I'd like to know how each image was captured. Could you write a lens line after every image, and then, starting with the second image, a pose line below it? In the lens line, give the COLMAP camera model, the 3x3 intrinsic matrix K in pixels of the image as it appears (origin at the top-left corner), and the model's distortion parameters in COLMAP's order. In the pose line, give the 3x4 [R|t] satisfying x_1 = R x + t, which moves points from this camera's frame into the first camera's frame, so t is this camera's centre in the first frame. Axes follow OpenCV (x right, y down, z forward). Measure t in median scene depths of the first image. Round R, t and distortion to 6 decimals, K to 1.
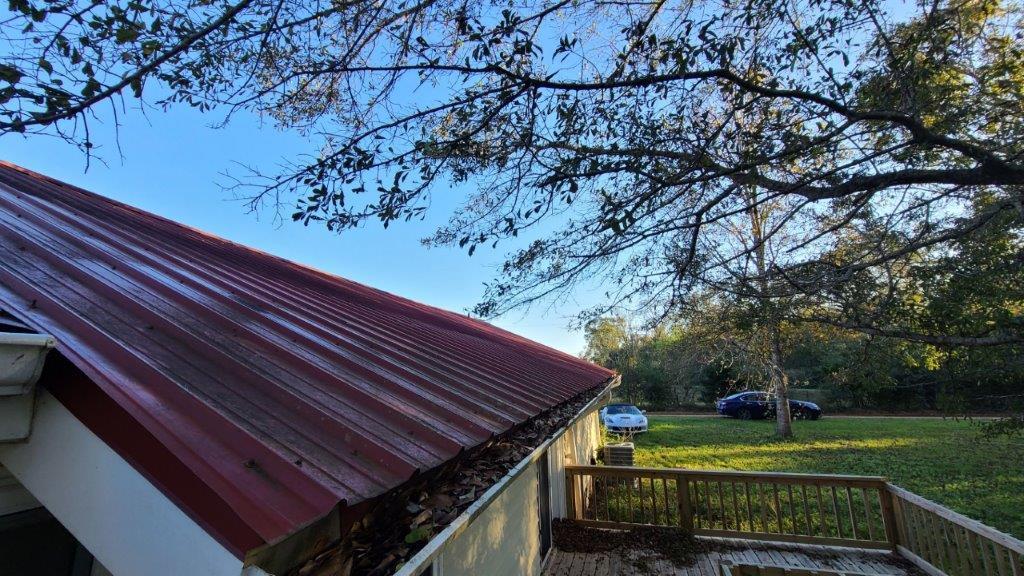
lens RADIAL K [[421.8, 0, 512.0], [0, 421.8, 288.0], [0, 0, 1]] dist [0.000206, -0.000454]
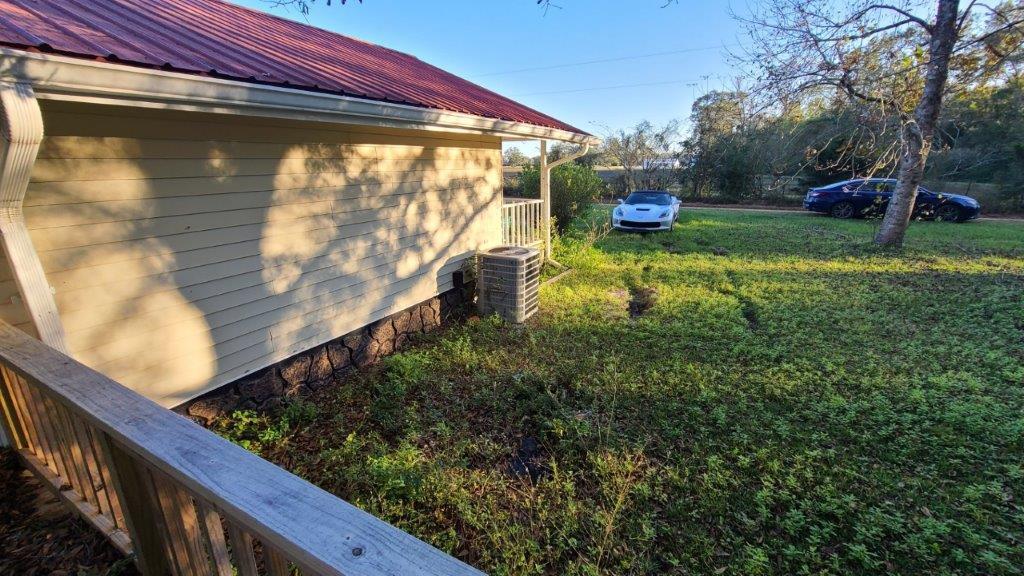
lens RADIAL K [[421.8, 0, 512.0], [0, 421.8, 288.0], [0, 0, 1]] dist [0.000206, -0.000454]
pose [[0.974888, 0.072930, -0.210417, 0.221487], [0.034679, 0.883615, 0.466928, 0.087803], [0.219981, -0.462500, 0.858896, 0.287196]]
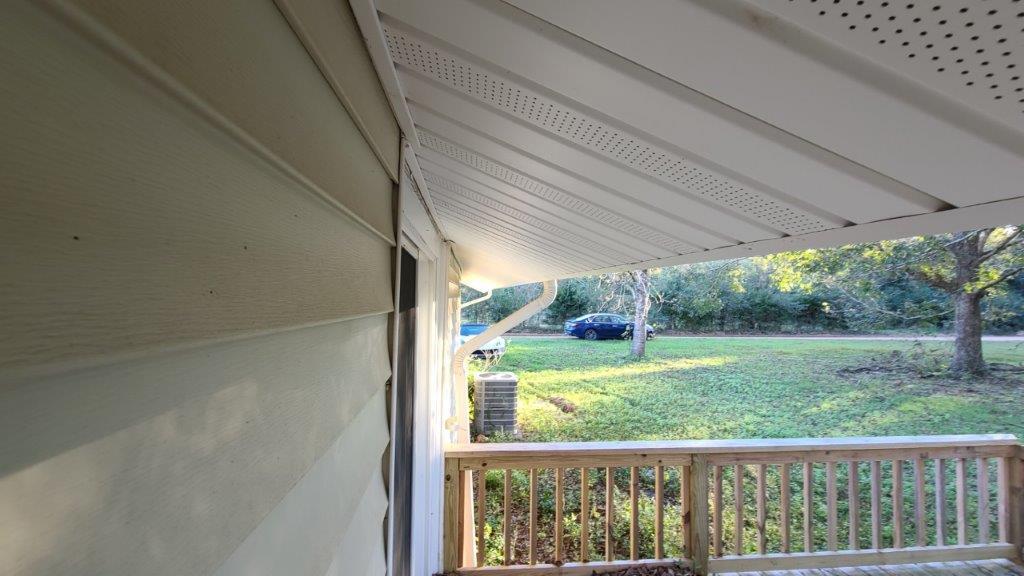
lens RADIAL K [[421.8, 0, 512.0], [0, 421.8, 288.0], [0, 0, 1]] dist [0.000206, -0.000454]
pose [[0.929226, 0.040310, 0.367307, 0.009511], [-0.104447, 0.982148, 0.156448, 0.067008], [-0.354444, -0.183740, 0.916847, 0.218147]]
